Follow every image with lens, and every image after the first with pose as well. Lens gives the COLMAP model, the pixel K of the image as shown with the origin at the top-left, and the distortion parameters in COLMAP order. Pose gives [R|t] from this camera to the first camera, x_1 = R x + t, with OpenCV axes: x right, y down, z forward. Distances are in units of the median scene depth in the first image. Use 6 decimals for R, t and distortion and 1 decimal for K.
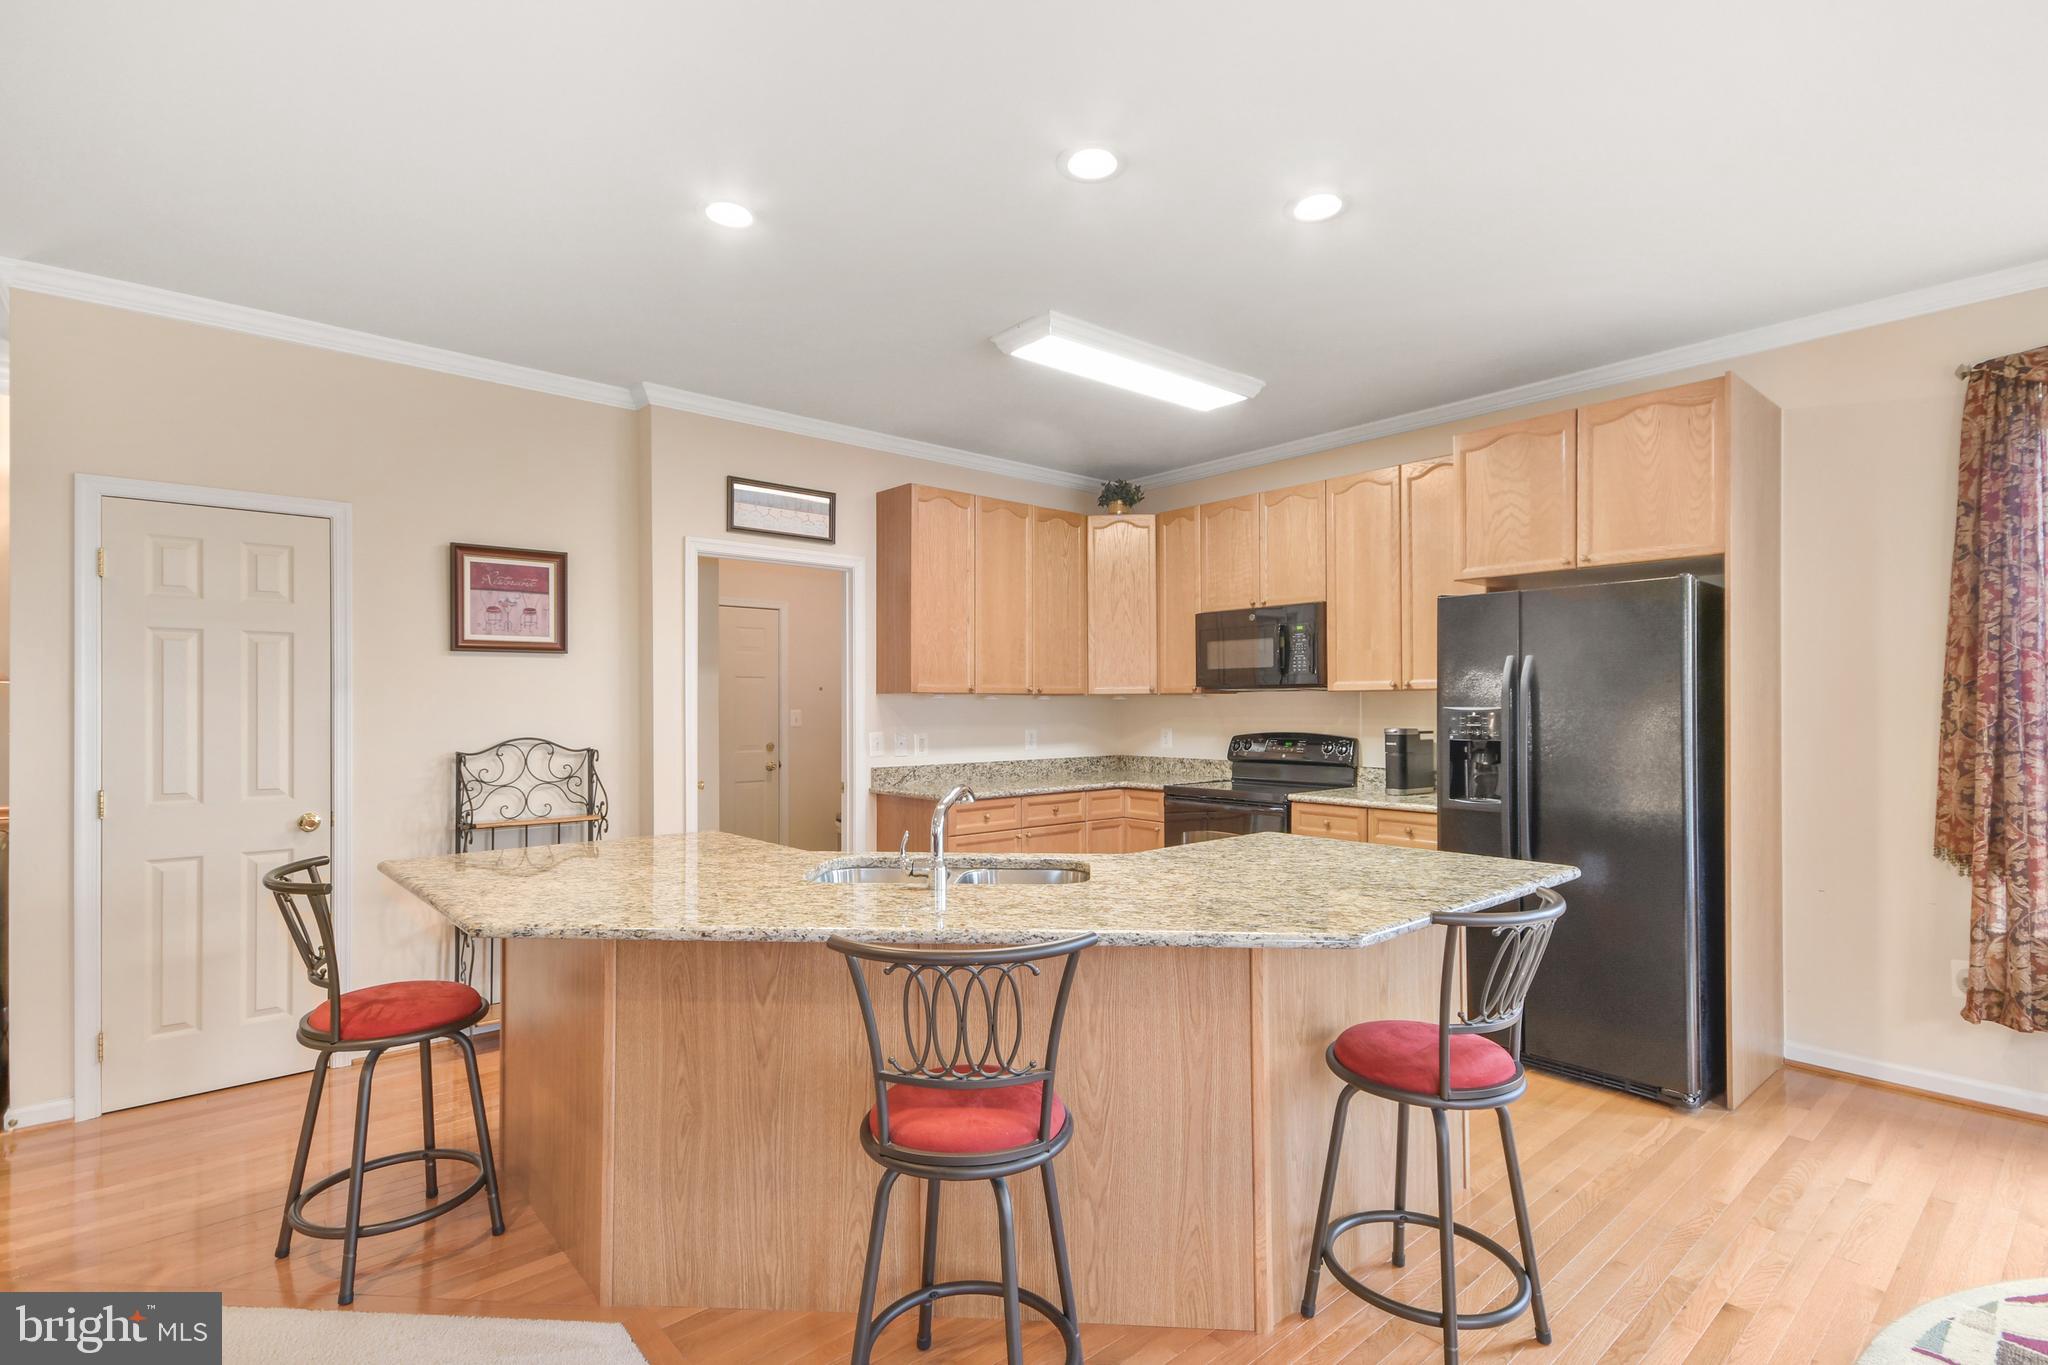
lens RADIAL K [[951.7, 0, 1032.4], [0, 951.7, 698.2], [0, 0, 1]] dist [0.015998, -0.002887]
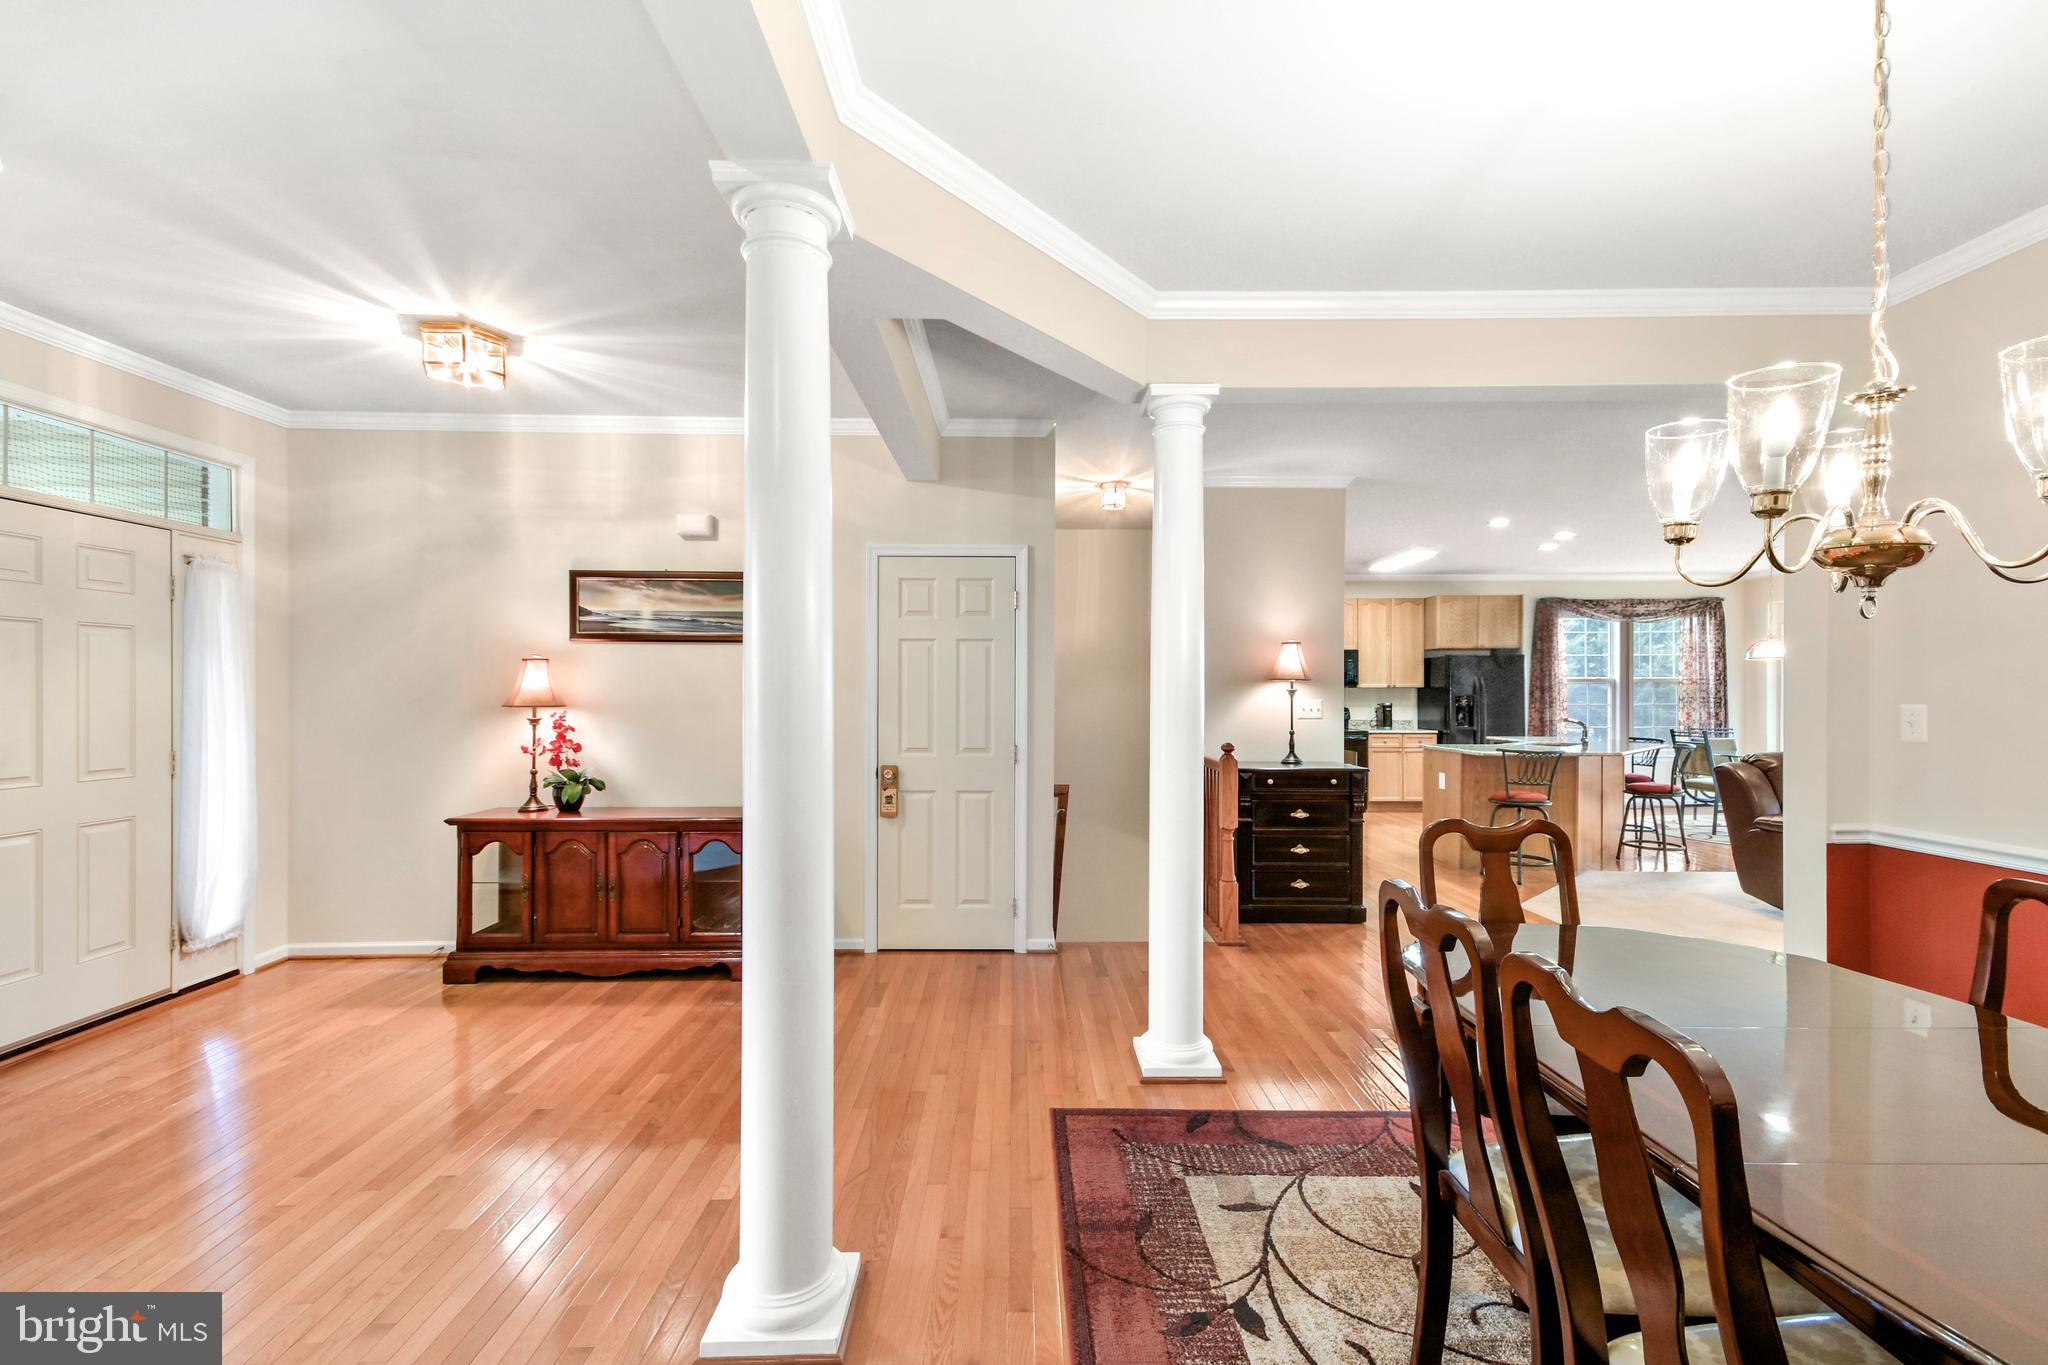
lens RADIAL K [[912.1, 0, 993.0], [0, 912.1, 690.8], [0, 0, 1]] dist [0.015872, 0.000570]
pose [[0.666354, 0.001538, 0.745634, -2.406929], [-0.008422, 0.999950, 0.005464, -0.004884], [-0.745588, -0.009920, 0.666334, 0.198735]]
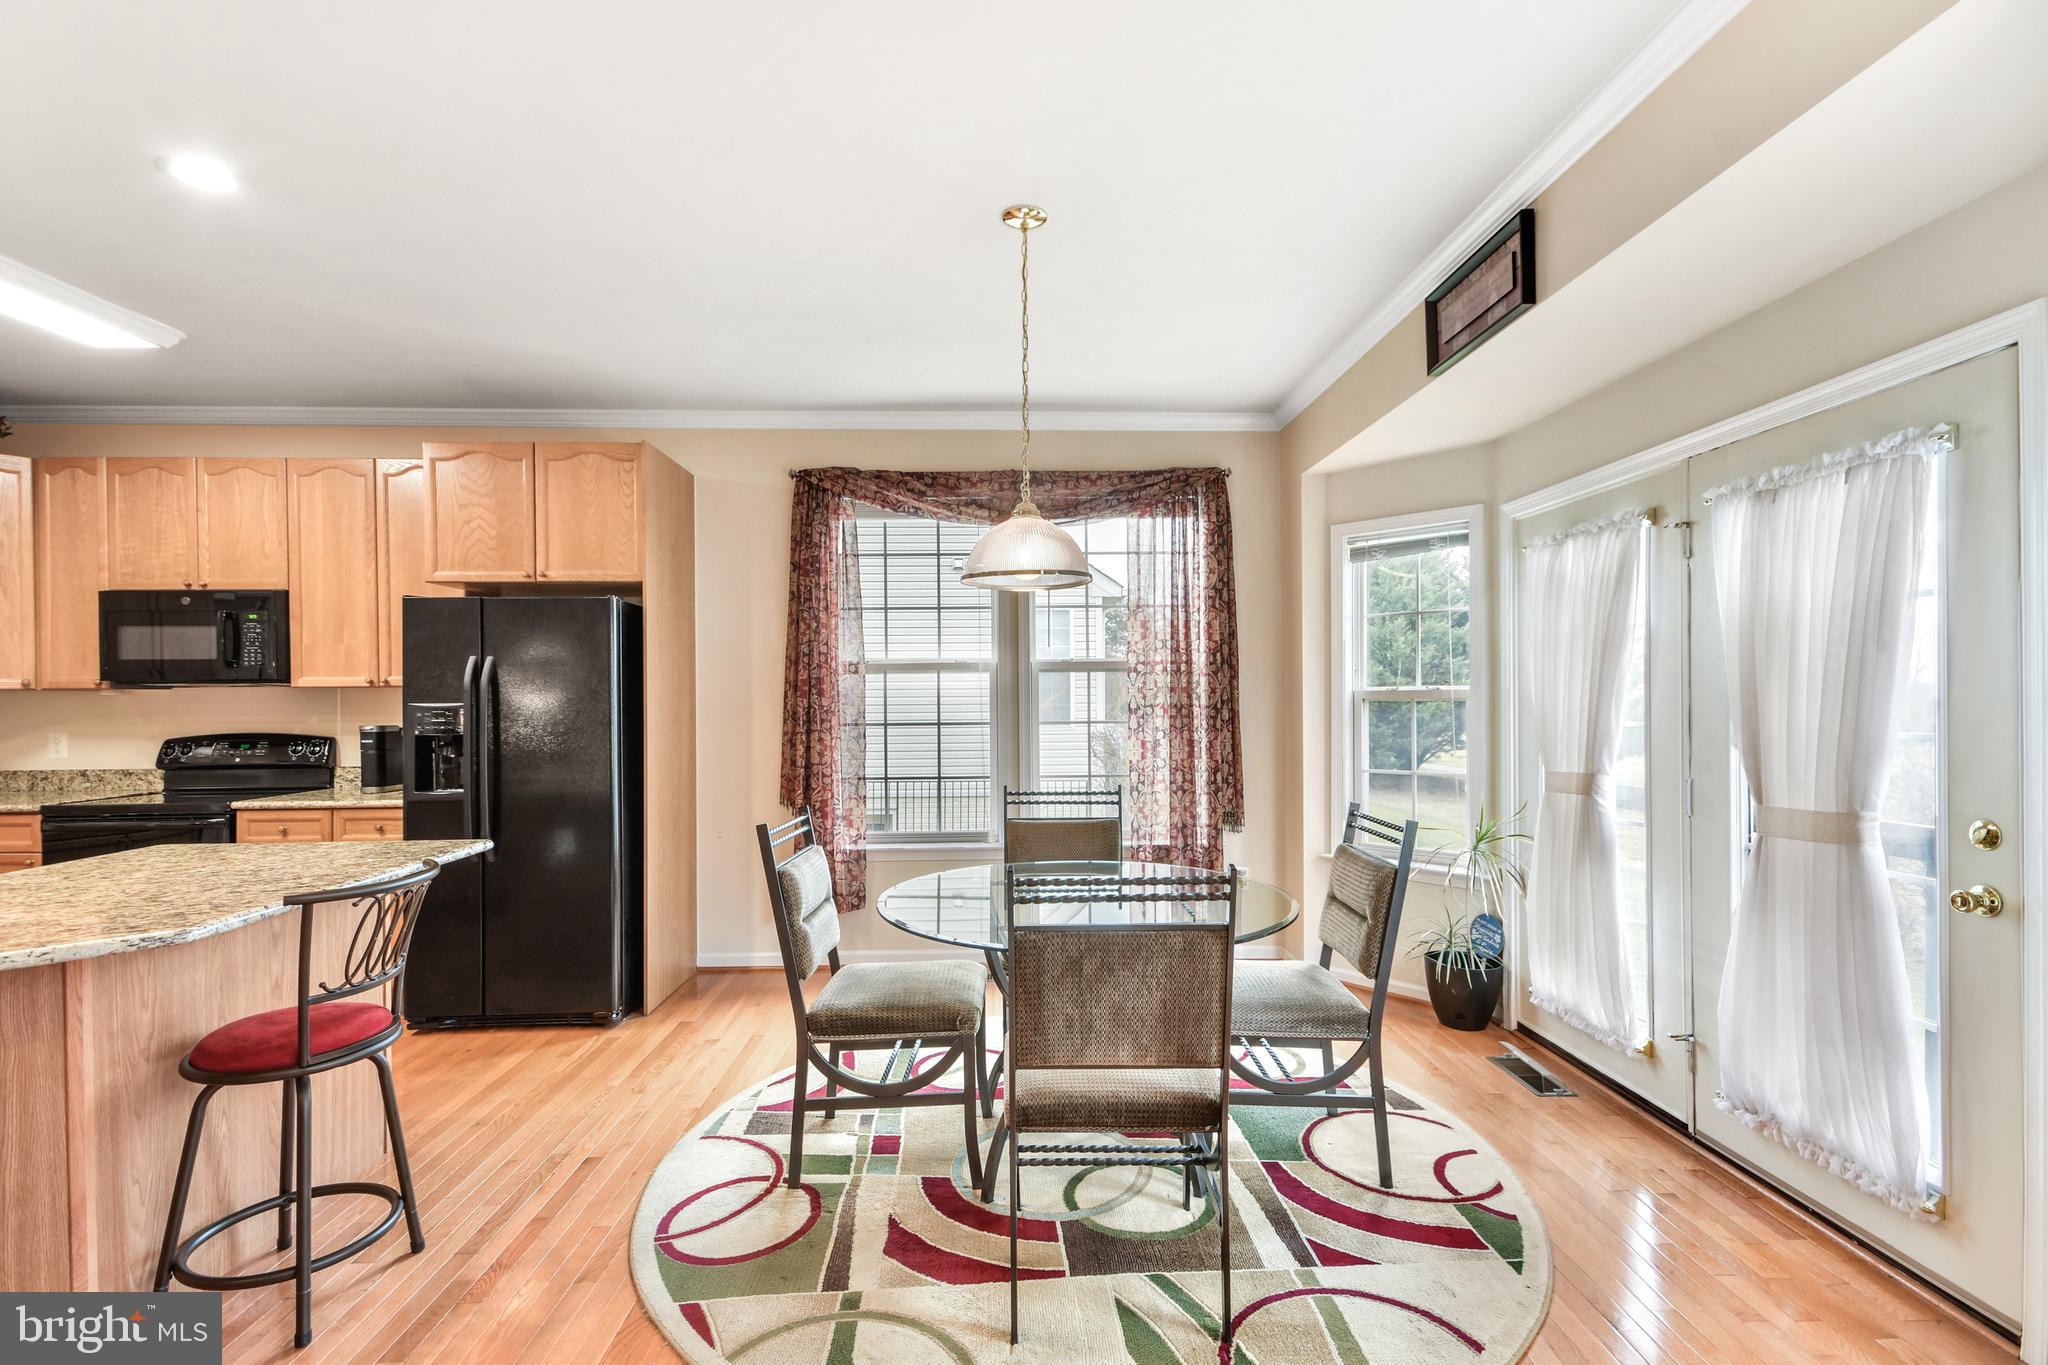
lens RADIAL K [[951.7, 0, 1023.1], [0, 951.7, 693.4], [0, 0, 1]] dist [0.015998, -0.002887]
pose [[0.636094, -0.001101, 0.771611, 0.053032], [-0.000864, 0.999997, 0.002139, -0.004782], [-0.771611, -0.002027, 0.636091, -0.165013]]
